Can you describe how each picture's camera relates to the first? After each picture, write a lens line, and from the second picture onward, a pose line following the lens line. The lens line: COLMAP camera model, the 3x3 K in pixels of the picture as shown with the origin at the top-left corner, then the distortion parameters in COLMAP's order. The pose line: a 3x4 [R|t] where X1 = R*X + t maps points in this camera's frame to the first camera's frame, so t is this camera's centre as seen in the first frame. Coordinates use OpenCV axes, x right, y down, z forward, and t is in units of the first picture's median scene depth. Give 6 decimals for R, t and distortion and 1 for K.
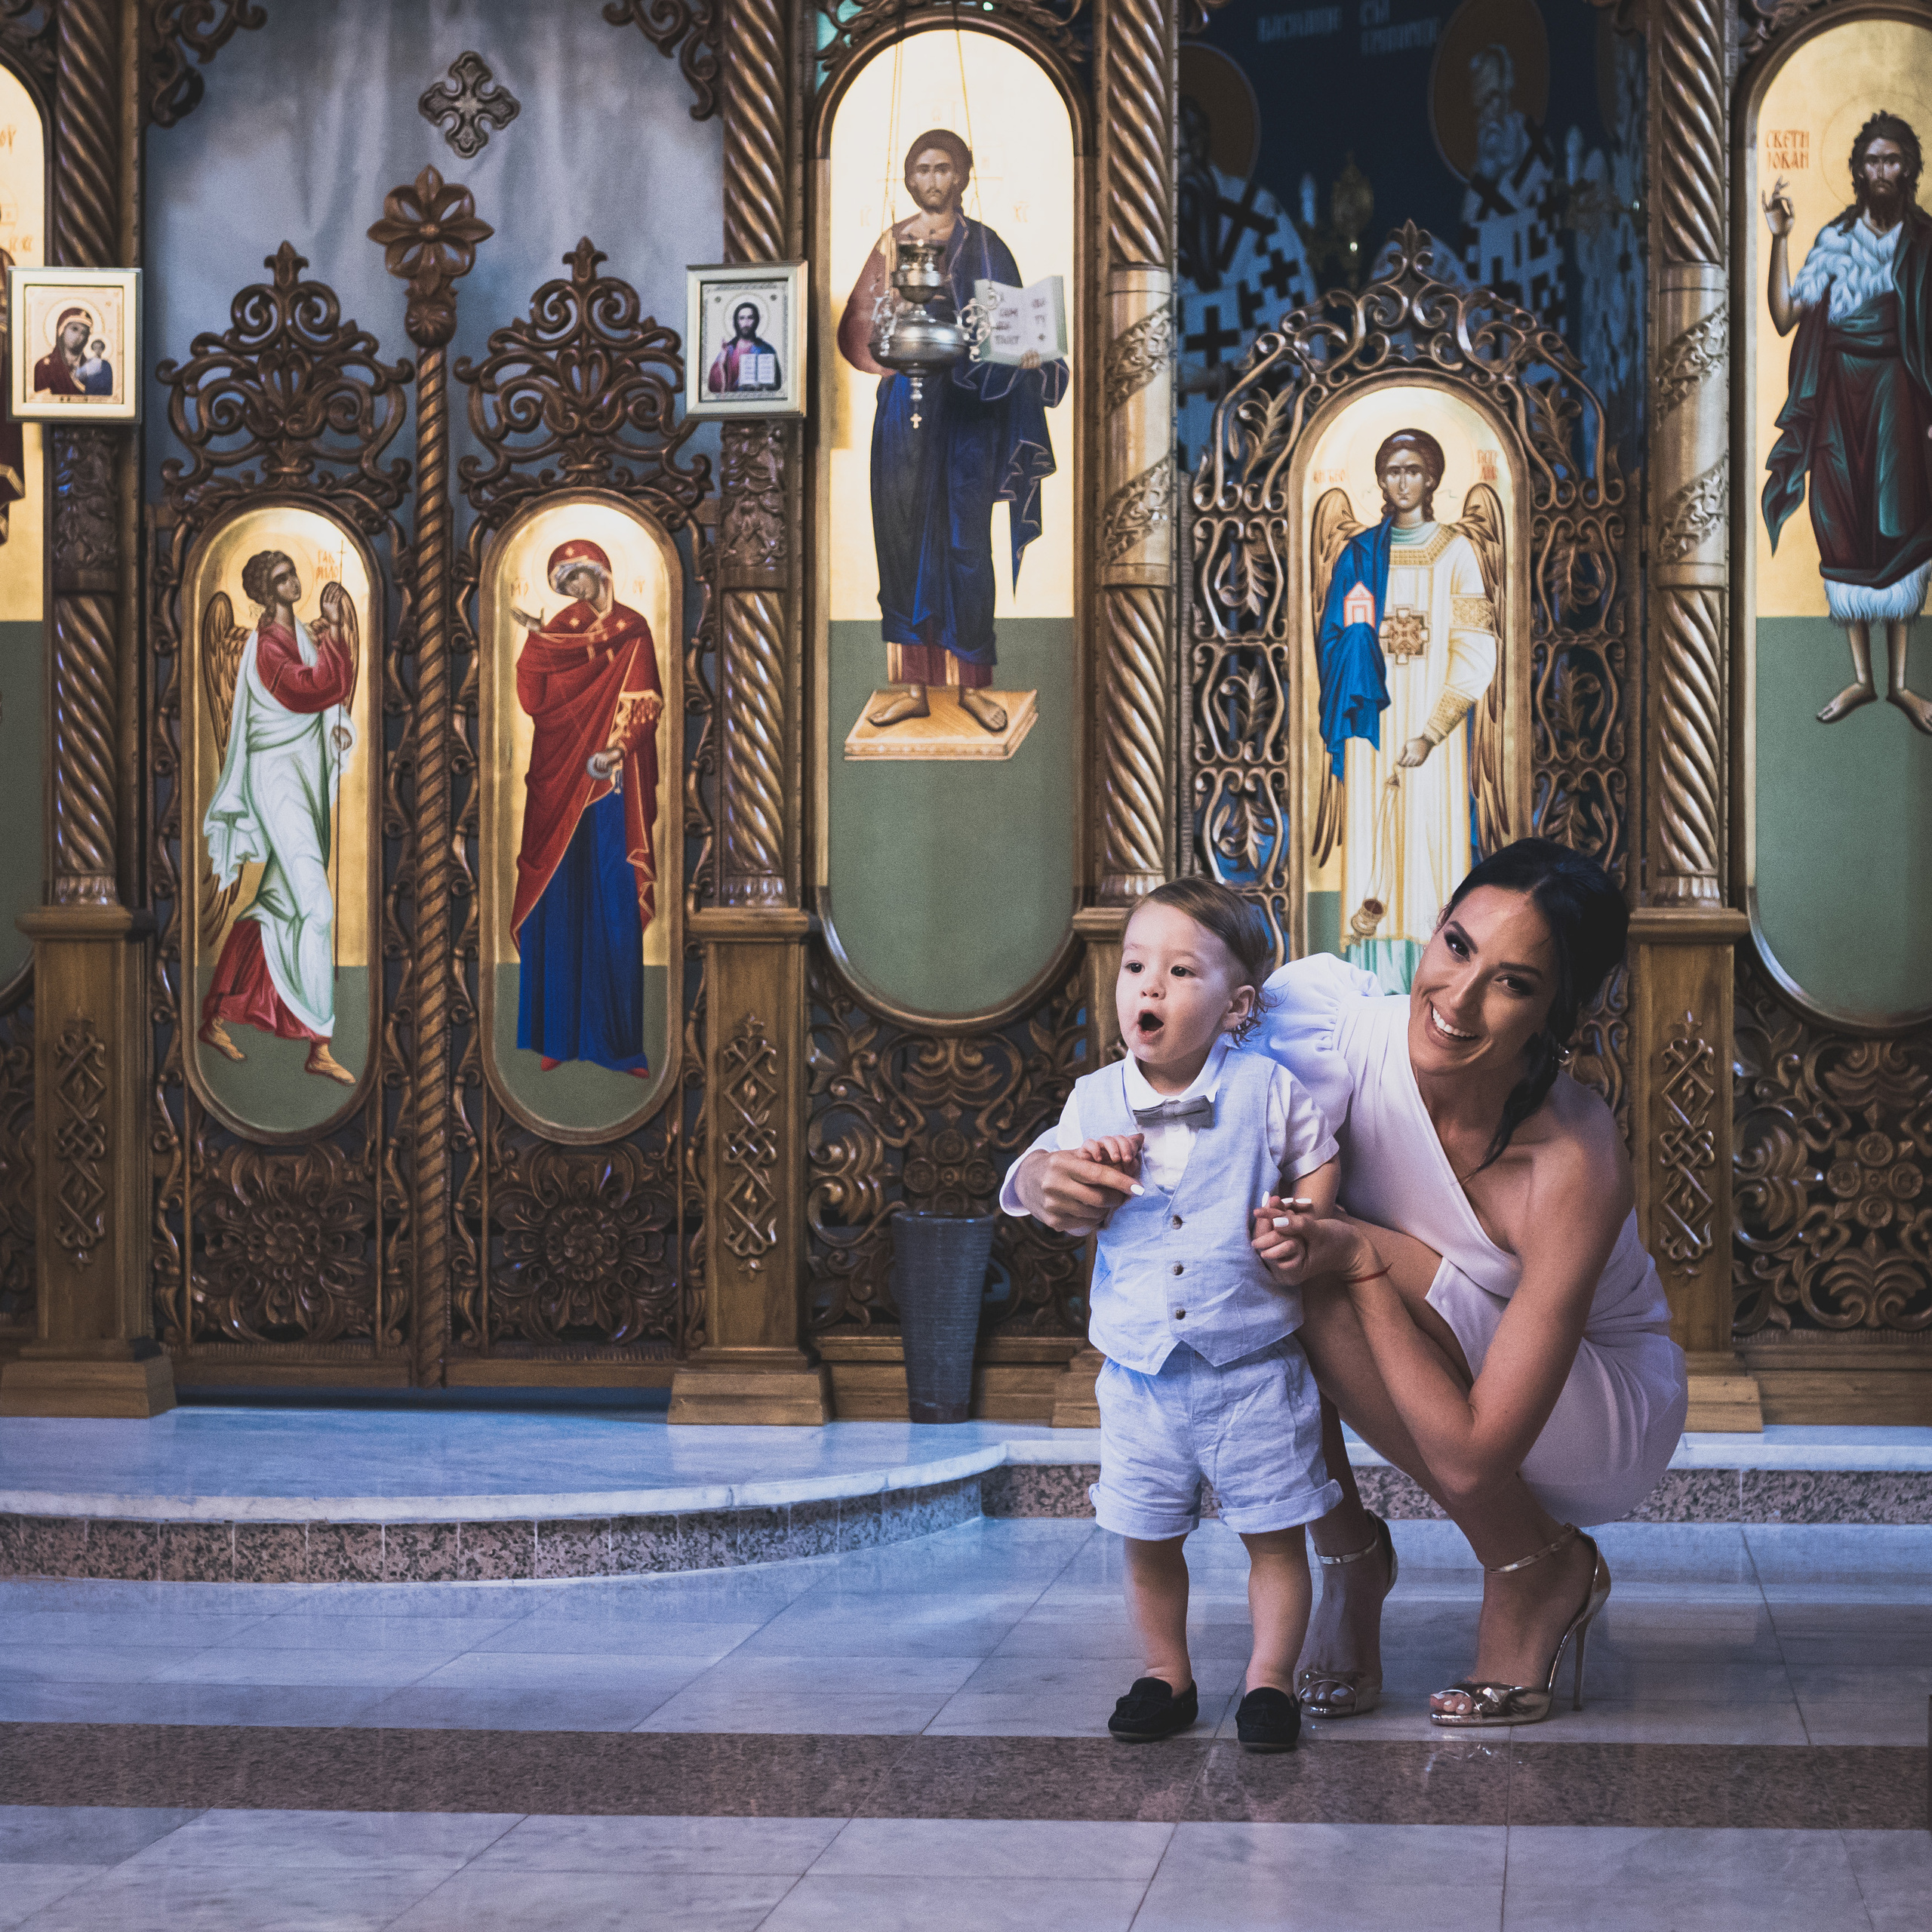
lens RADIAL K [[4700.9, 0, 966.0], [0, 4700.9, 966.0], [0, 0, 1]] dist [0.001147, -0.842801]
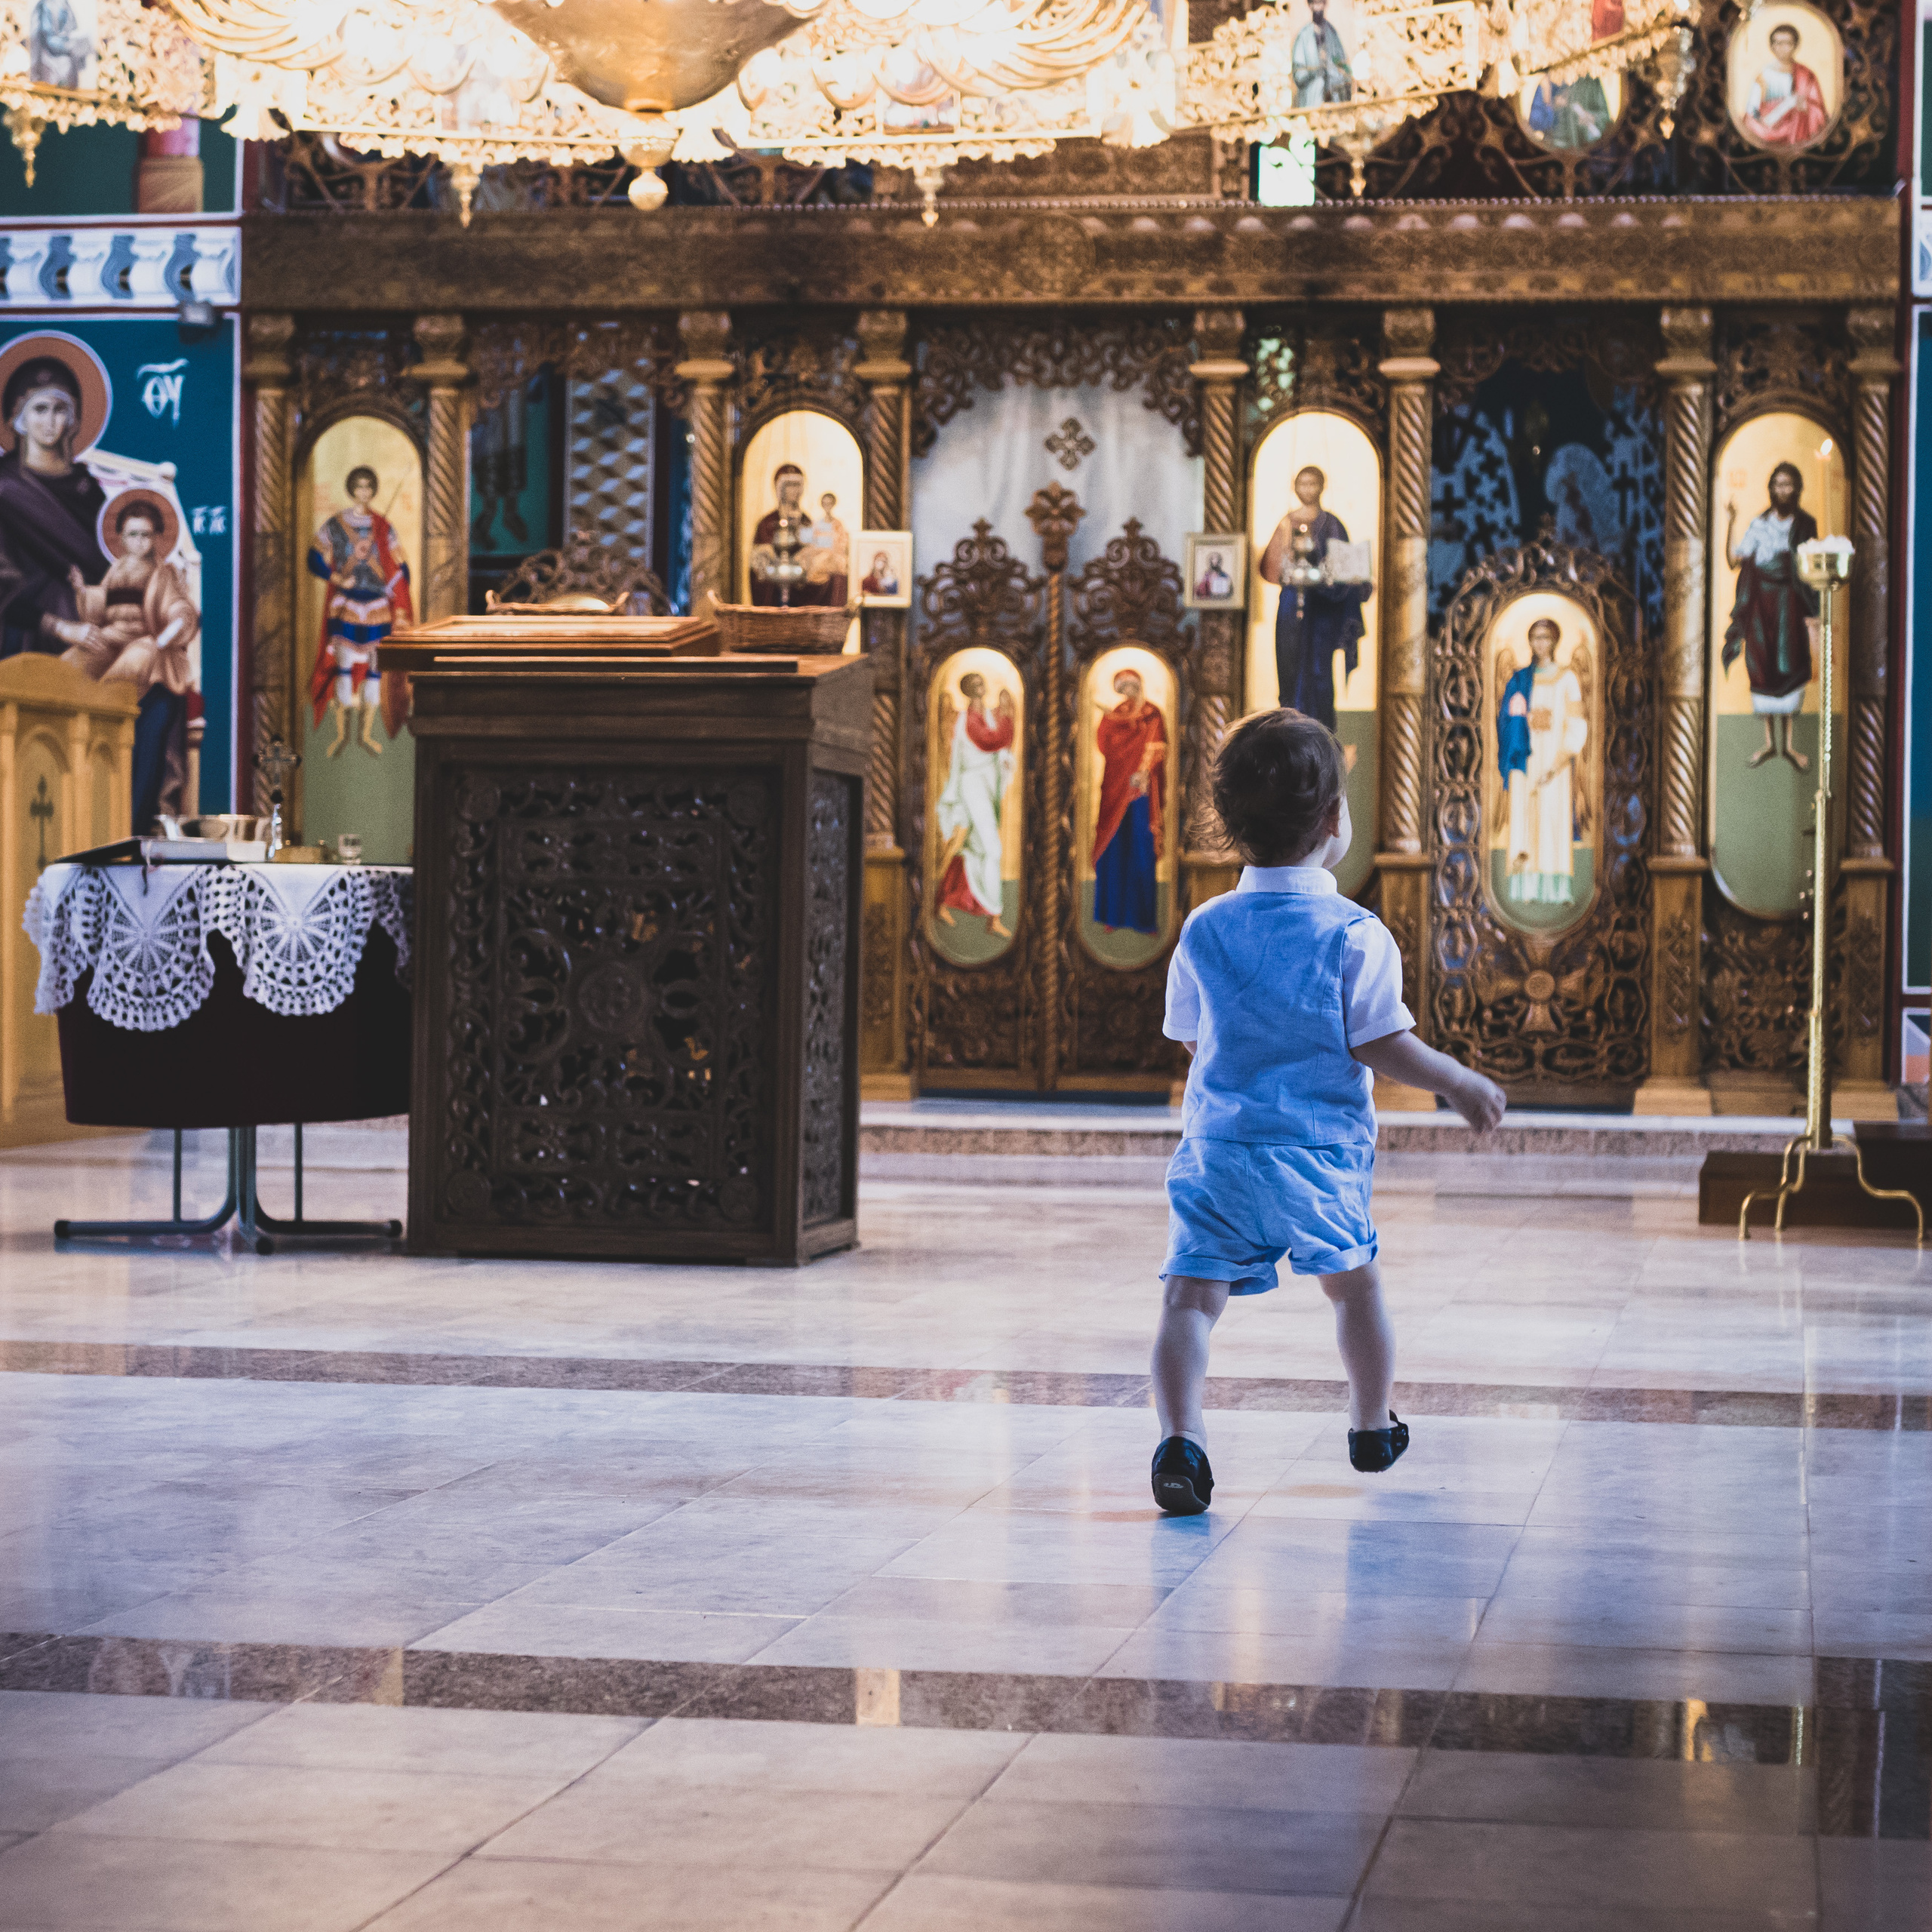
lens RADIAL K [[4700.9, 0, 966.0], [0, 4700.9, 966.0], [0, 0, 1]] dist [0.001147, -0.842801]
pose [[0.998697, 0.012447, -0.049492, -0.050545], [-0.011990, 0.999883, 0.009510, 0.018221], [0.049604, -0.008904, 0.998729, -1.007479]]
